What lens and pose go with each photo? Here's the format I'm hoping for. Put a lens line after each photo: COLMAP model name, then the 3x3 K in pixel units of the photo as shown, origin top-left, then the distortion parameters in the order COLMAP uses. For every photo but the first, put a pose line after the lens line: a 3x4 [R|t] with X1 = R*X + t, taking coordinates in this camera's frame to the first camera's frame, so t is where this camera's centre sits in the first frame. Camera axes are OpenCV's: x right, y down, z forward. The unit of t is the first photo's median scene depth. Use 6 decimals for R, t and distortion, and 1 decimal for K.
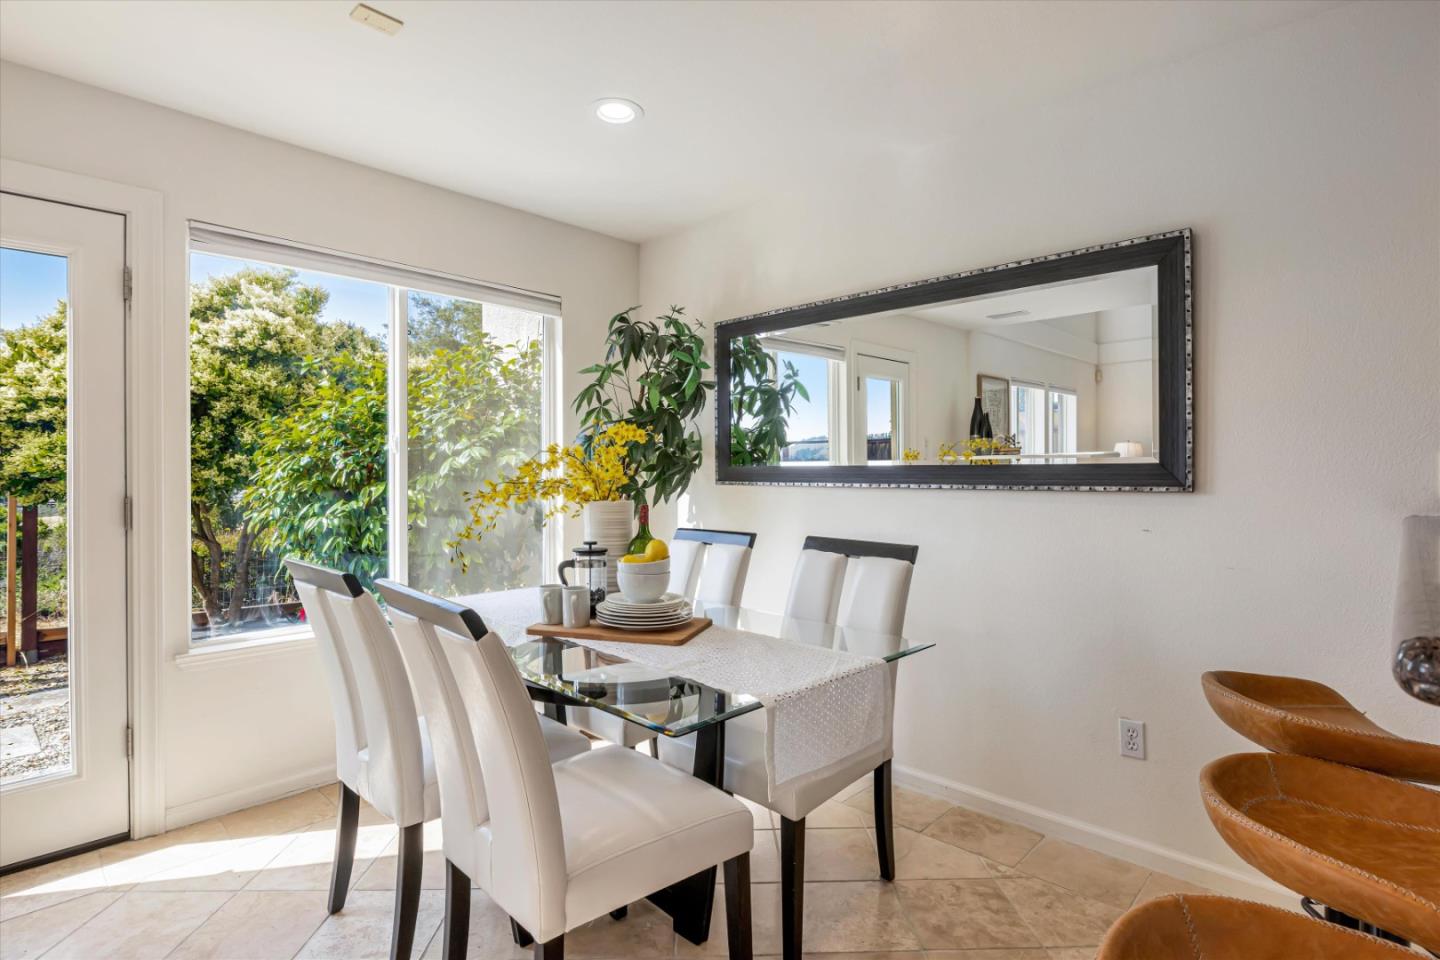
lens RADIAL K [[719.5, 0, 722.0], [0, 719.5, 473.5], [0, 0, 1]] dist [-0.003584, -0.000403]
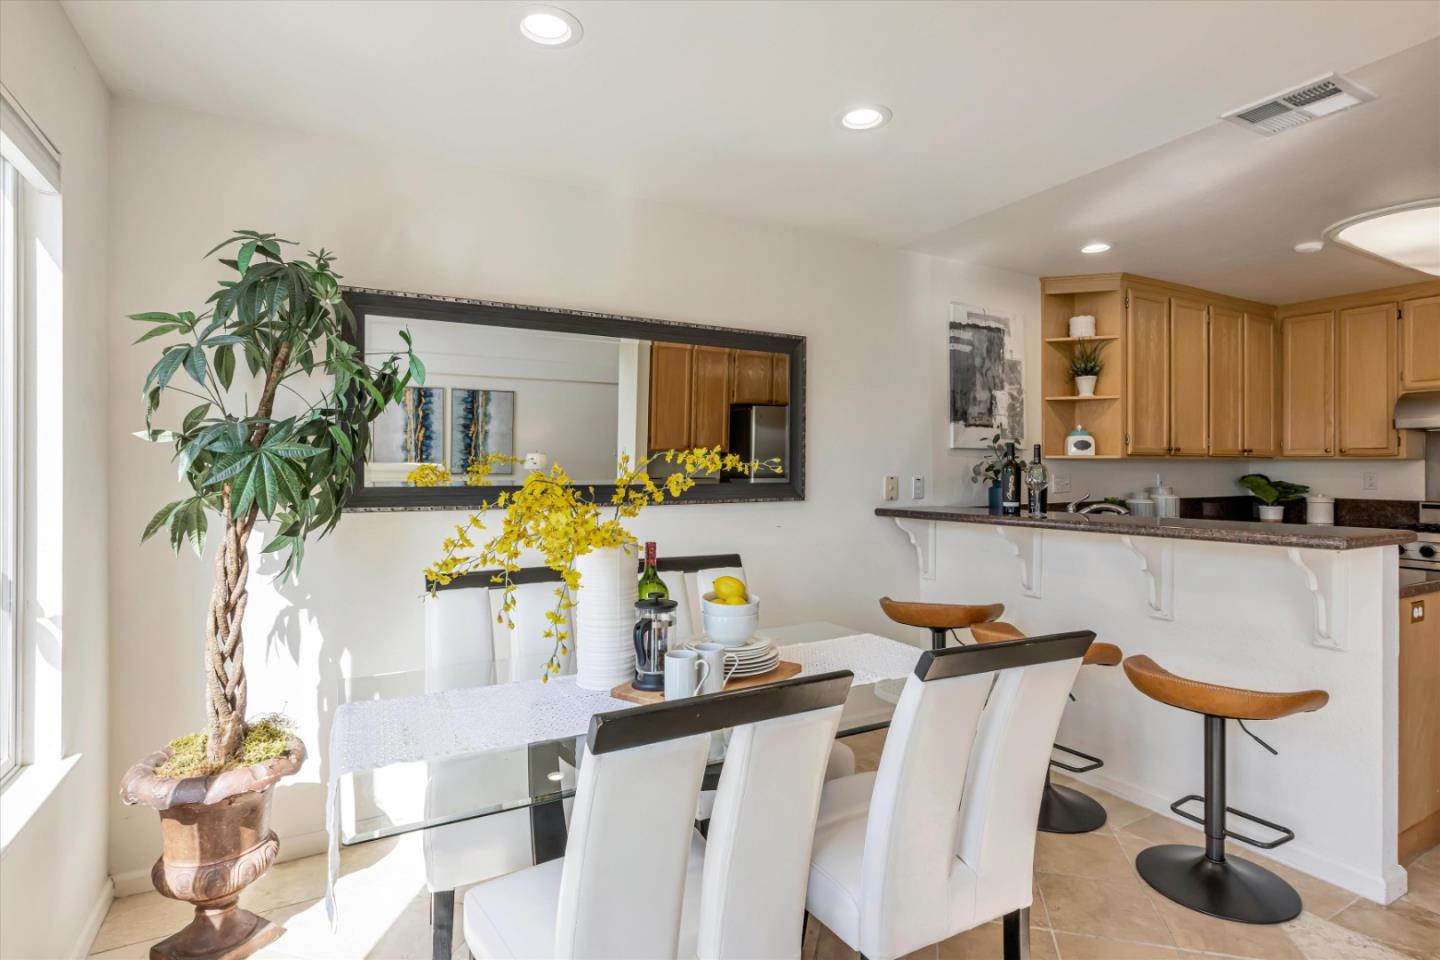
lens RADIAL K [[729.0, 0, 719.5], [0, 729.0, 466.2], [0, 0, 1]] dist [-0.002302, -0.000952]
pose [[0.288275, 0.002089, 0.957545, -0.579447], [0.000434, 0.999997, -0.002312, -0.027379], [-0.957547, 0.001082, 0.288274, 0.419694]]
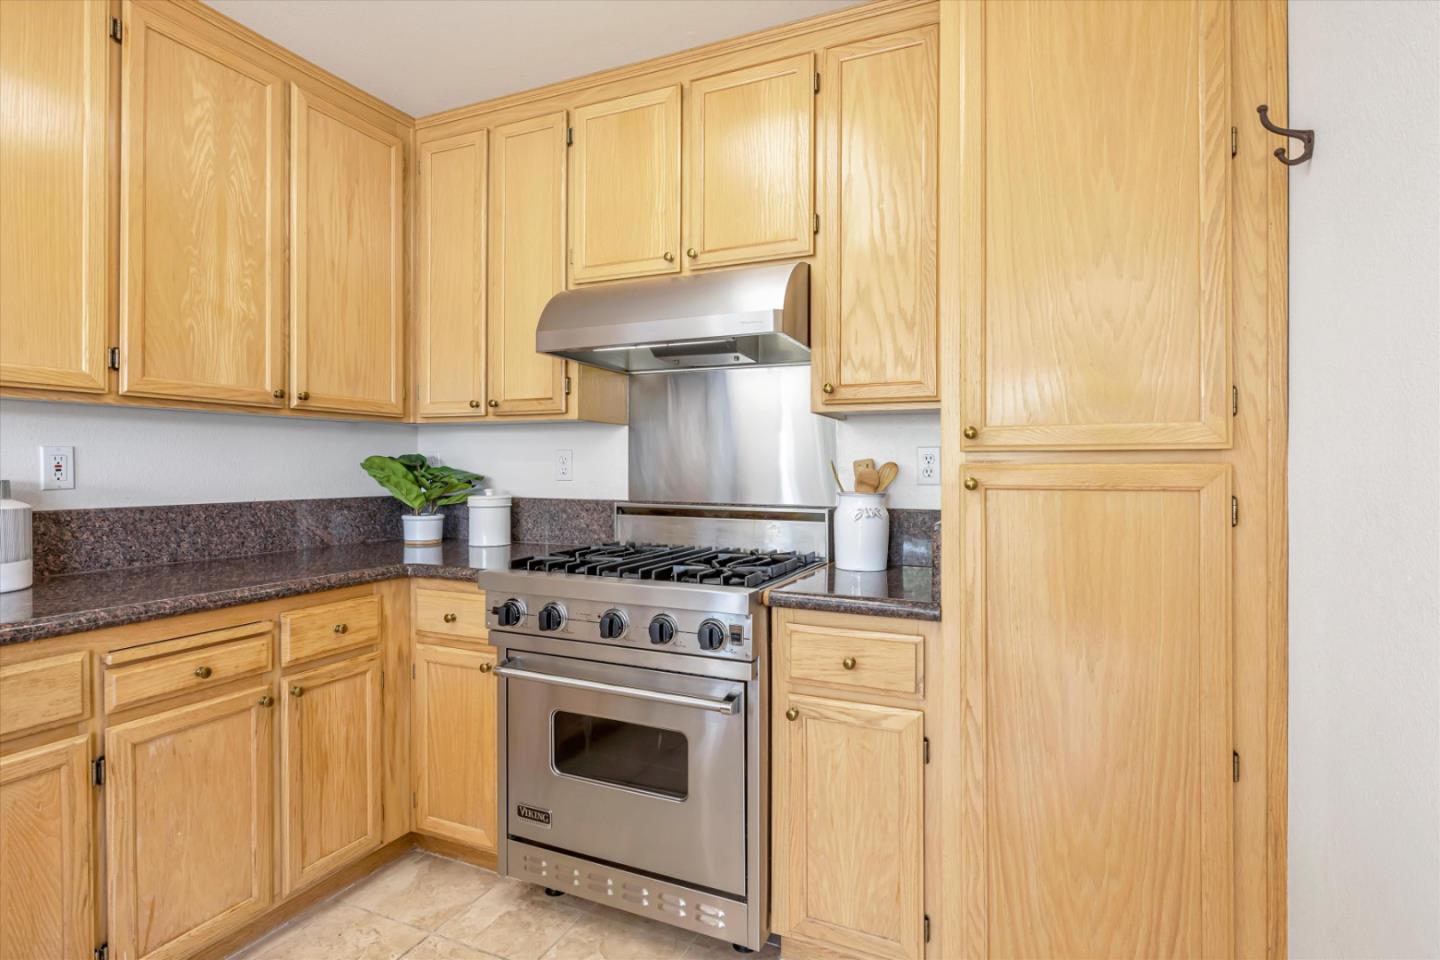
lens RADIAL K [[729.0, 0, 719.5], [0, 729.0, 466.2], [0, 0, 1]] dist [-0.002302, -0.000952]
pose [[-0.335616, -0.001739, 0.941997, 0.333276], [-0.002601, 0.999996, 0.000919, -0.001508], [-0.941995, -0.002142, -0.335620, -0.270121]]
